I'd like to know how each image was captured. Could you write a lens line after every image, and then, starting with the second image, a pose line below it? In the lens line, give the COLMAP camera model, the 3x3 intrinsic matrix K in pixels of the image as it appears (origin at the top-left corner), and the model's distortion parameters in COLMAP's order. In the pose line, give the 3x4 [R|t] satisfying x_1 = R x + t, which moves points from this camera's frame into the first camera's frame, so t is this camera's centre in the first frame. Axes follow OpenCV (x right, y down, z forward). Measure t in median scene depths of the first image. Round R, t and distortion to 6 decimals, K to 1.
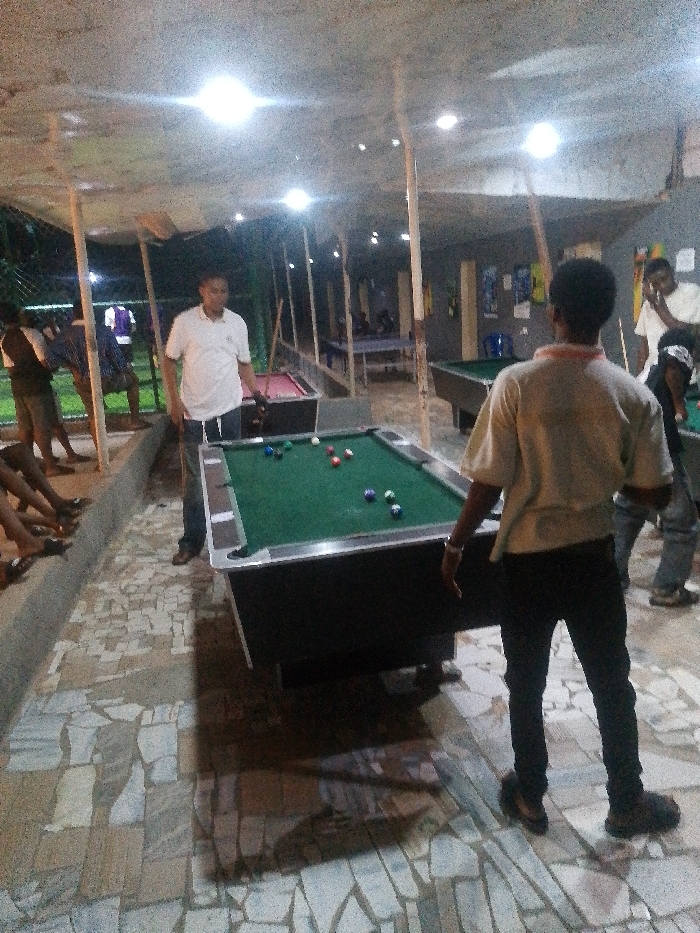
lens RADIAL K [[754.3, 0, 346.9], [0, 754.3, 463.7], [0, 0, 1]] dist [0.089513, -0.141585]
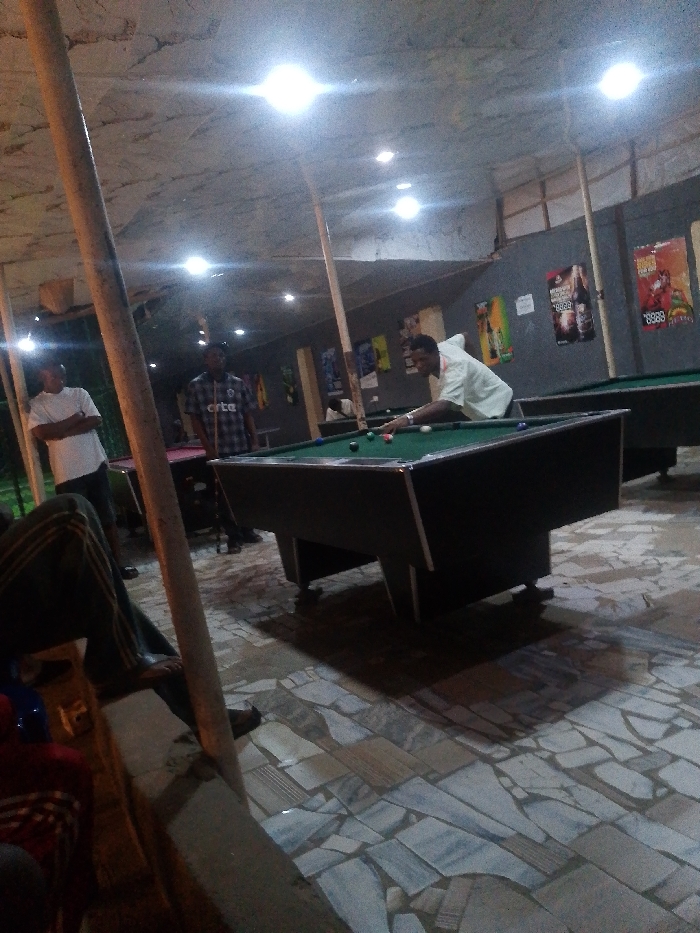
lens RADIAL K [[754.3, 0, 348.2], [0, 754.3, 461.4], [0, 0, 1]] dist [0.089513, -0.141585]
pose [[0.950090, -0.130064, 0.283570, -0.475545], [0.175775, 0.974116, -0.142131, 0.233781], [-0.257744, 0.184882, 0.948360, 0.021230]]
